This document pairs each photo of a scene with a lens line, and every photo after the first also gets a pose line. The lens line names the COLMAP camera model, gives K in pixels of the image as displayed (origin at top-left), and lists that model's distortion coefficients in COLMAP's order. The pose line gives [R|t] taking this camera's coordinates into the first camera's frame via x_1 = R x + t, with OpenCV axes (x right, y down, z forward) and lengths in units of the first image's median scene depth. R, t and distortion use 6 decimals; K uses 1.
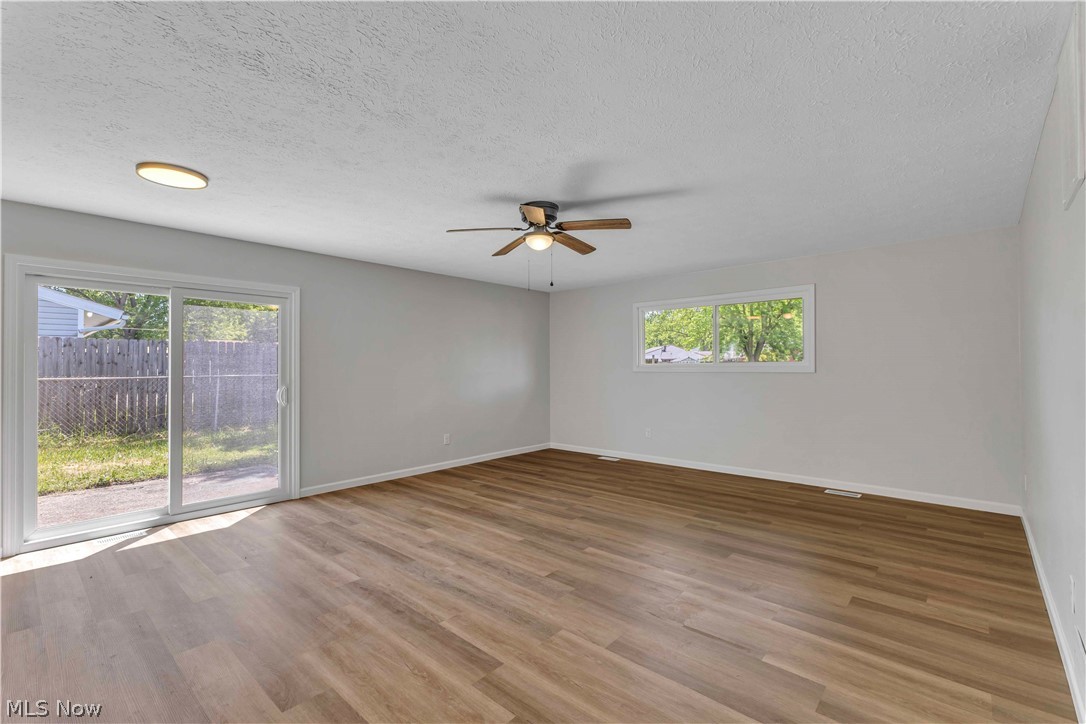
lens RADIAL K [[473.6, 0, 521.0], [0, 473.6, 367.4], [0, 0, 1]] dist [0.014153, 0.000320]
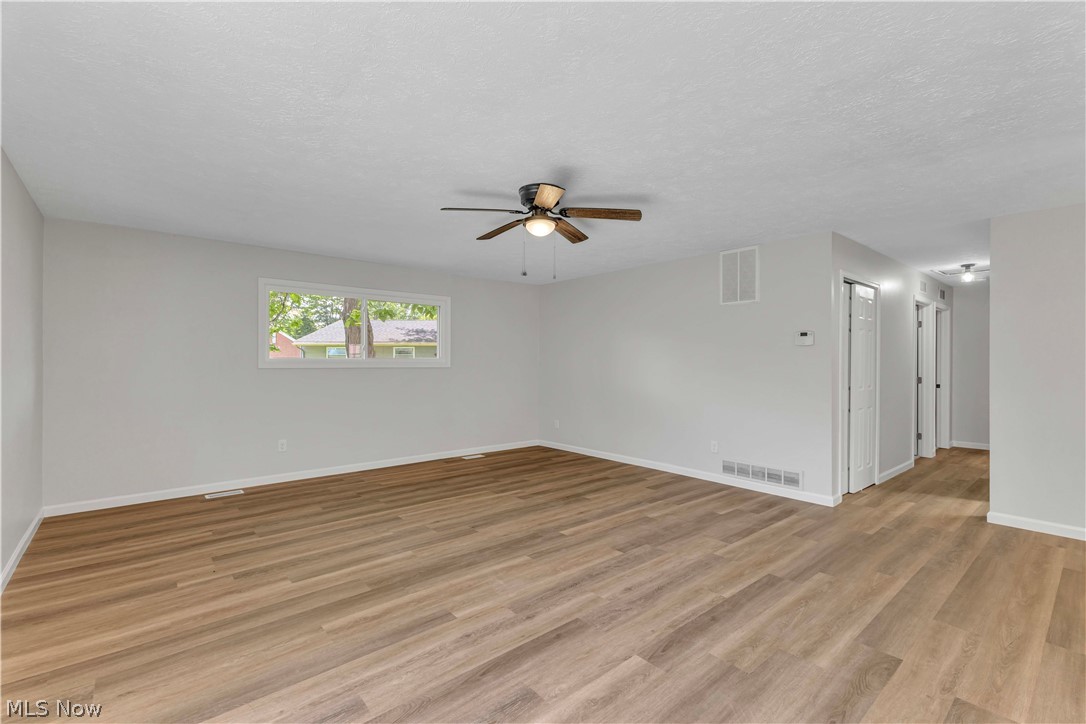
lens RADIAL K [[473.2, 0, 564.7], [0, 473.2, 358.8], [0, 0, 1]] dist [0.014962, -0.000325]
pose [[0.103760, 0.014899, 0.994491, -0.854046], [-0.003303, 0.999887, -0.014635, 0.010246], [-0.994597, -0.001767, 0.103797, 0.831646]]
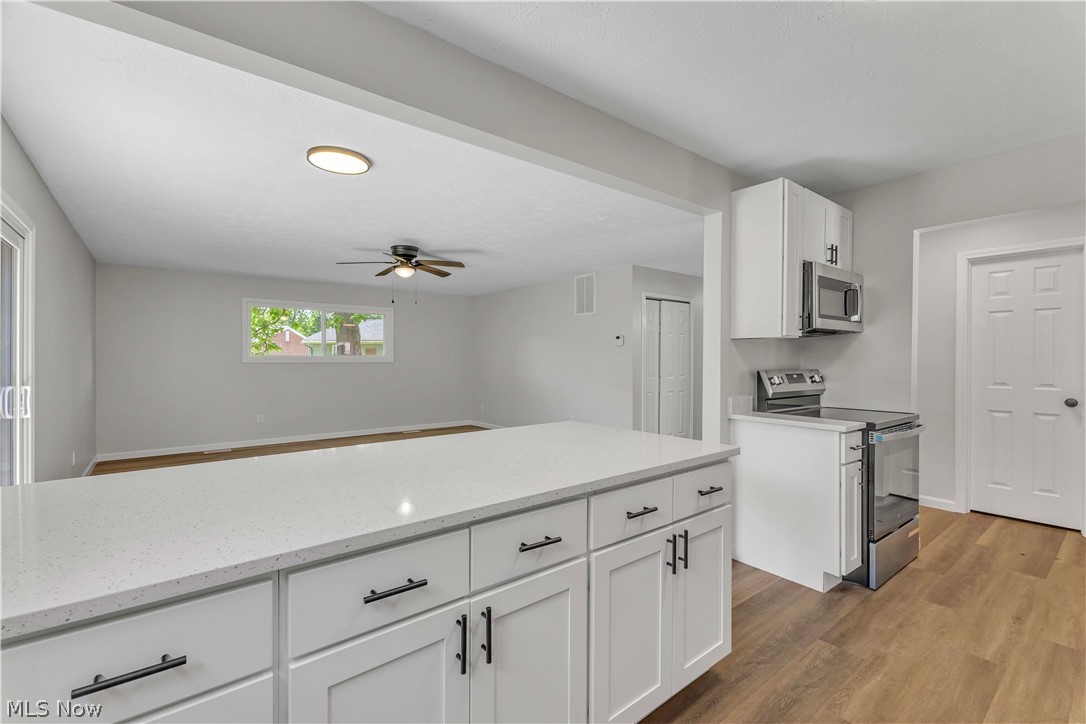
lens RADIAL K [[472.1, 0, 517.5], [0, 472.1, 362.3], [0, 0, 1]] dist [0.010916, -0.000659]
pose [[0.207014, -0.001431, 0.978337, -1.331583], [-0.001819, 0.999997, 0.001848, 0.014070], [-0.978336, -0.002162, 0.207010, 0.325248]]
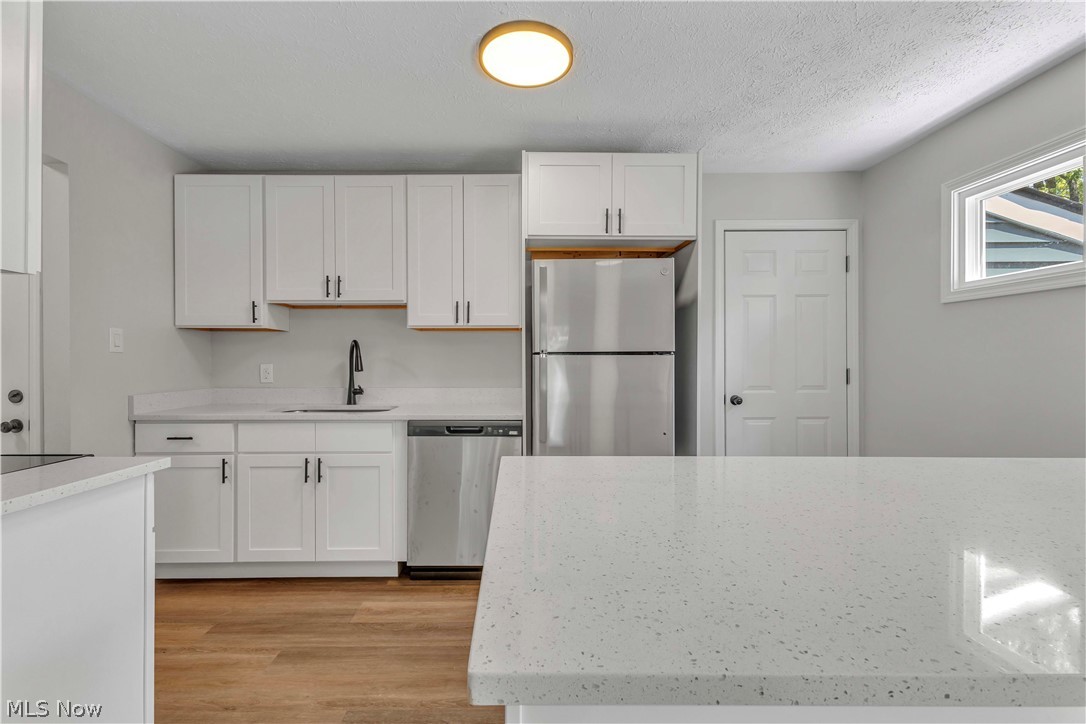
lens RADIAL K [[512.5, 0, 504.2], [0, 512.5, 361.0], [0, 0, 1]] dist [0.005019, 0.000163]
pose [[-0.739113, 0.008845, -0.673524, -0.476595], [0.006897, 0.999961, 0.005563, 0.027579], [0.673546, -0.000534, -0.739145, 0.502622]]
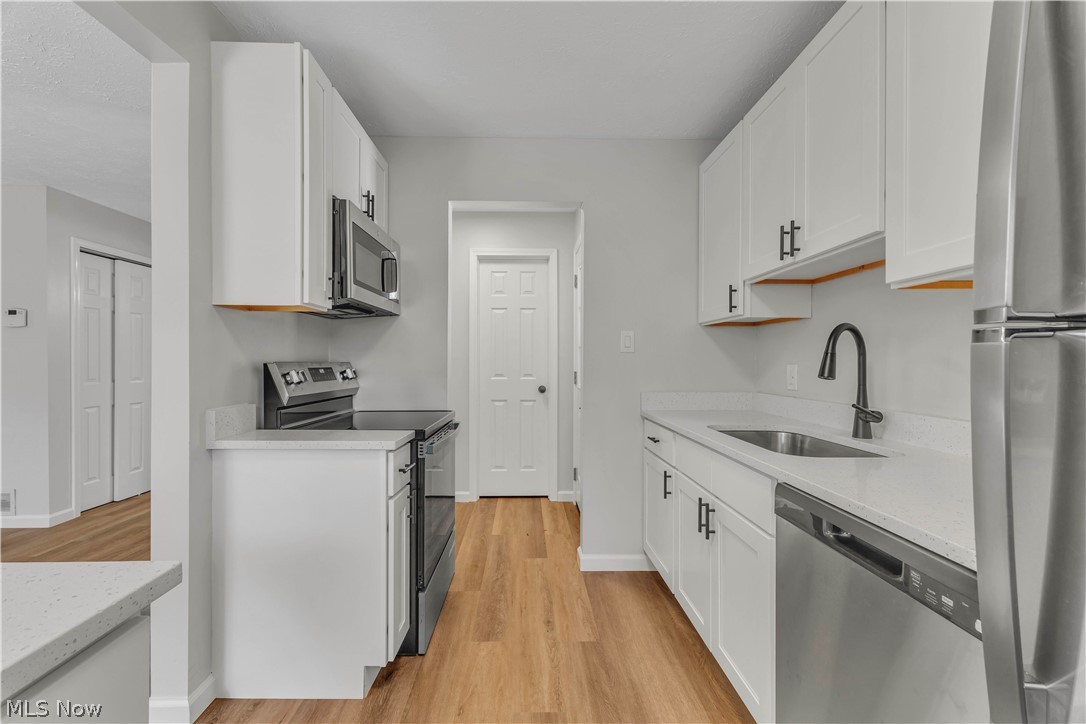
lens RADIAL K [[471.9, 0, 543.0], [0, 471.9, 362.0], [0, 0, 1]] dist [0.009889, -0.000044]
pose [[-0.693254, 0.003516, 0.720685, -0.991833], [0.003196, 0.999993, -0.001805, 0.031485], [-0.720686, 0.001052, -0.693261, 0.217207]]
